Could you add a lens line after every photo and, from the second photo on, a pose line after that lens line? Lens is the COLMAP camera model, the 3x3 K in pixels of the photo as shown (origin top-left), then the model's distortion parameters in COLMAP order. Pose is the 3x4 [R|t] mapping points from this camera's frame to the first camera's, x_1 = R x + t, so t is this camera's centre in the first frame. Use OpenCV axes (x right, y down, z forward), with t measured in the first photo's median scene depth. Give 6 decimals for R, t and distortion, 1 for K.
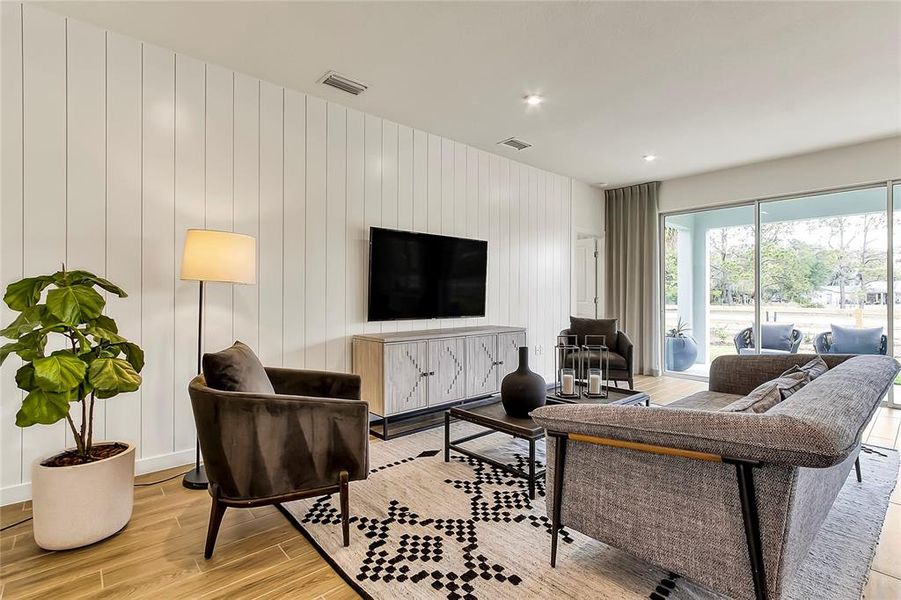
lens RADIAL K [[427.3, 0, 447.9], [0, 427.3, 295.7], [0, 0, 1]] dist [-0.000334, 0.001048]
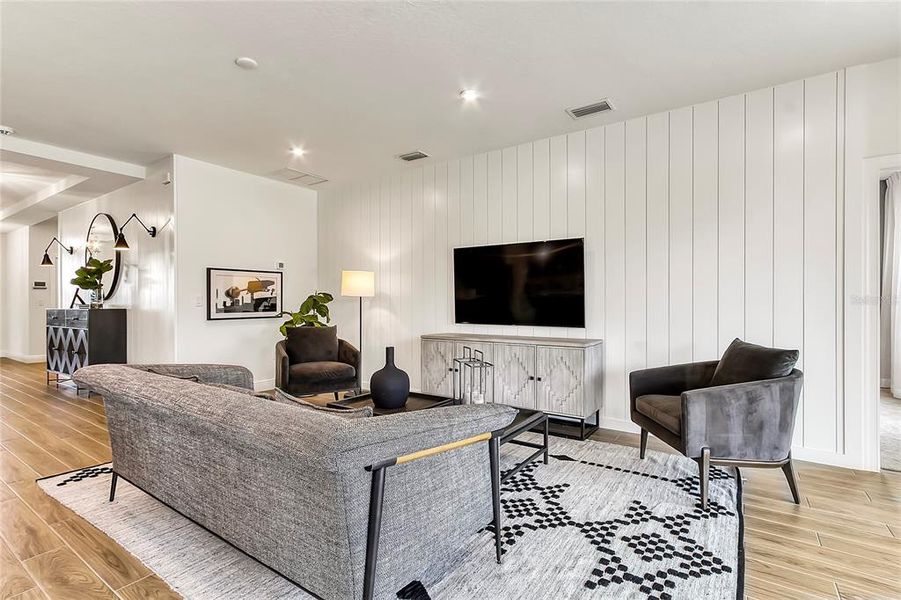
lens RADIAL K [[427.3, 0, 446.9], [0, 427.3, 302.1], [0, 0, 1]] dist [-0.000334, 0.001048]
pose [[0.228881, -0.001310, -0.973453, 0.966159], [-0.001920, 0.999997, -0.001797, 0.000383], [0.973452, 0.002280, 0.228878, 0.634803]]
